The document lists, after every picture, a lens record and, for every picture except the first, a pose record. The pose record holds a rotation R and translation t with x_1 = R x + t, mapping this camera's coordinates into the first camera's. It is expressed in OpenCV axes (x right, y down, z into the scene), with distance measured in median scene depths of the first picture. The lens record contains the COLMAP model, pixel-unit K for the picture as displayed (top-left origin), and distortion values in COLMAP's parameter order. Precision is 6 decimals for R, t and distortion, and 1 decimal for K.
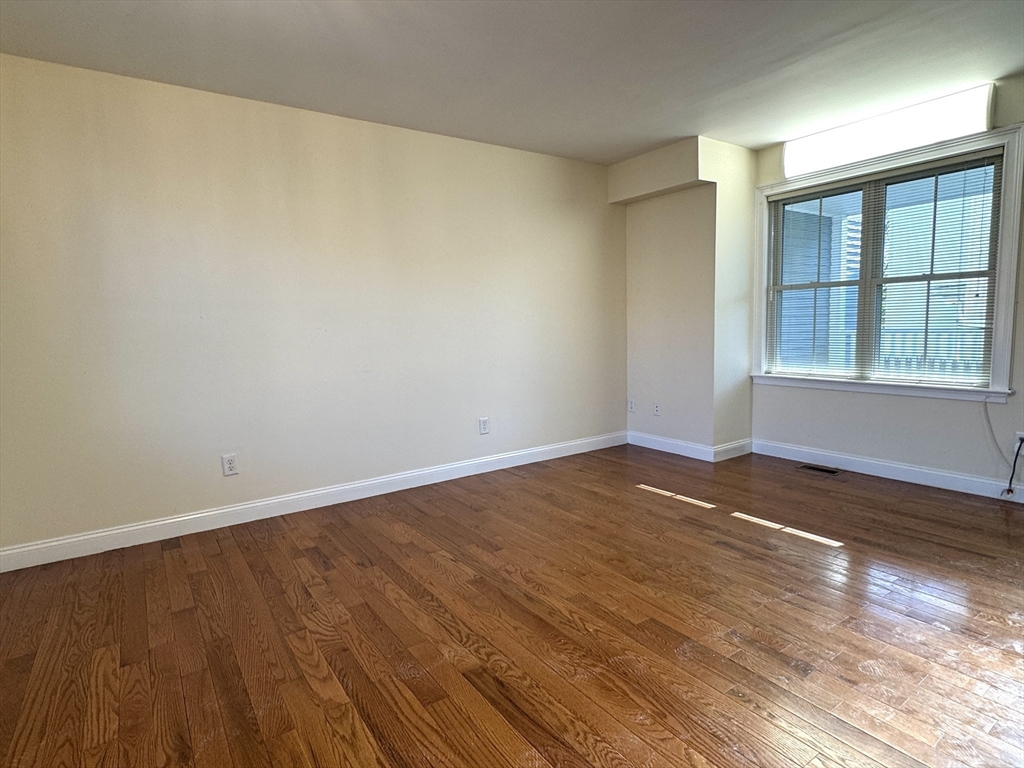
lens RADIAL K [[553.9, 0, 511.0], [0, 553.9, 386.7], [0, 0, 1]] dist [-0.000869, 0.001818]
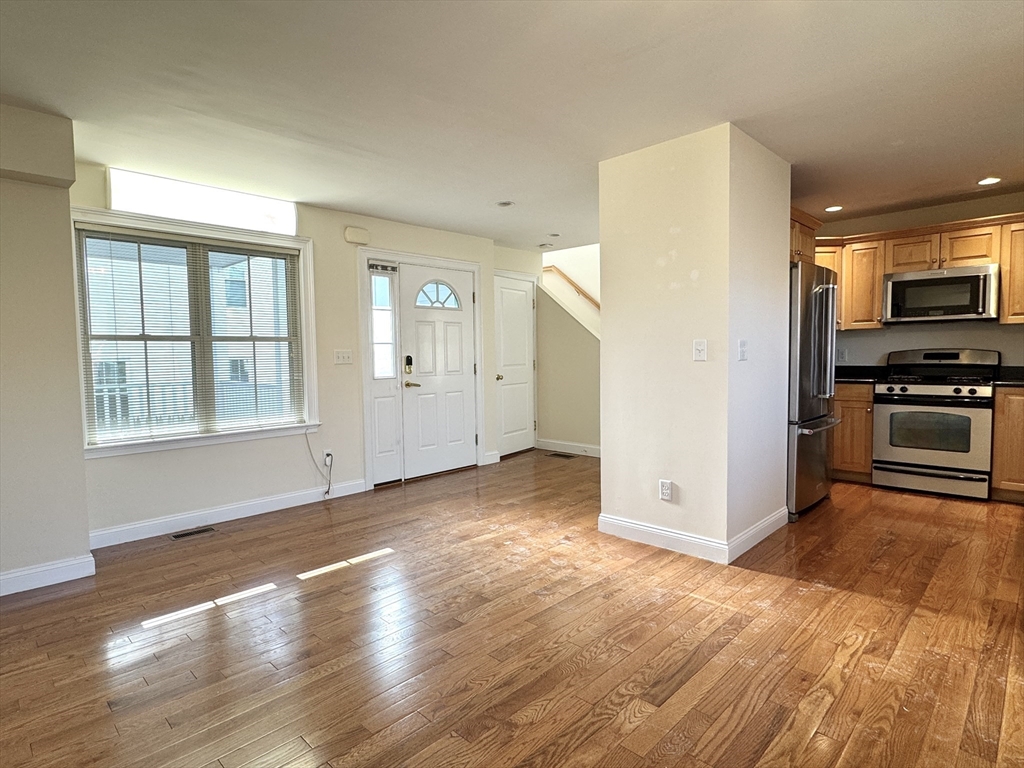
lens RADIAL K [[553.9, 0, 511.0], [0, 553.9, 386.7], [0, 0, 1]] dist [-0.000869, 0.001818]
pose [[-0.191739, -0.026899, 0.981077, -0.637578], [0.133152, 0.989669, 0.053157, -0.103458], [-0.972372, 0.140824, -0.186177, 0.846702]]
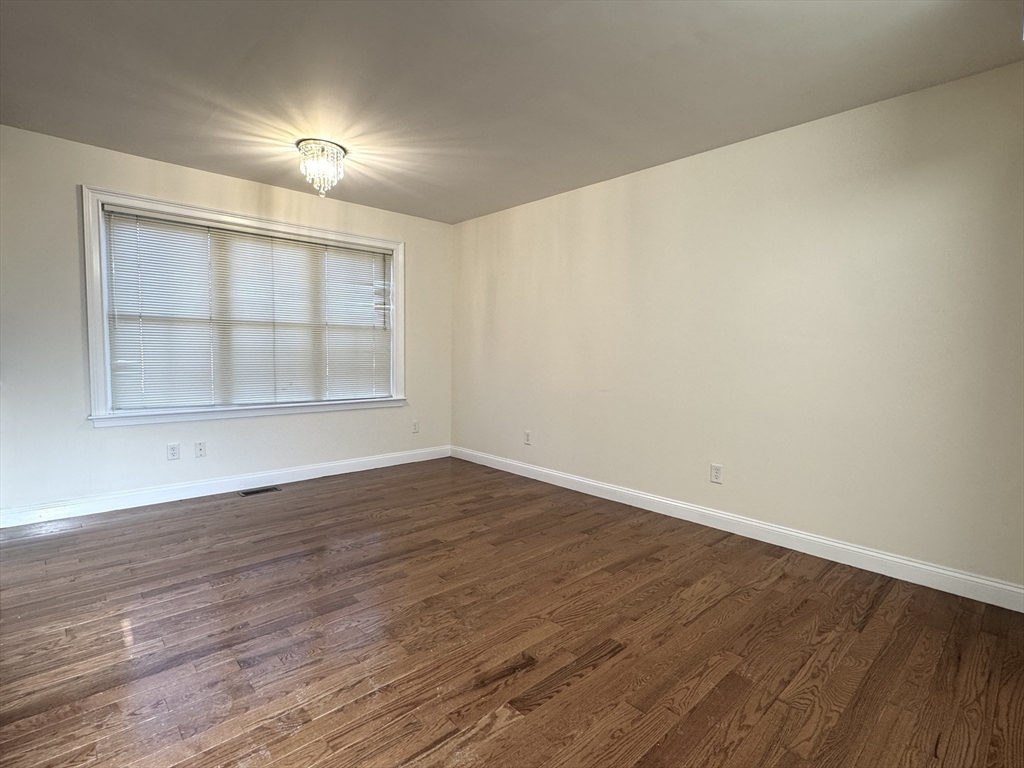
lens RADIAL K [[506.1, 0, 510.1], [0, 506.1, 385.0], [0, 0, 1]] dist [-0.002659, -0.001433]
pose [[0.139783, 0.097517, -0.985369, 0.942124], [-0.131030, 0.988209, 0.079210, -0.119460], [0.981474, 0.118041, 0.150912, 0.786976]]
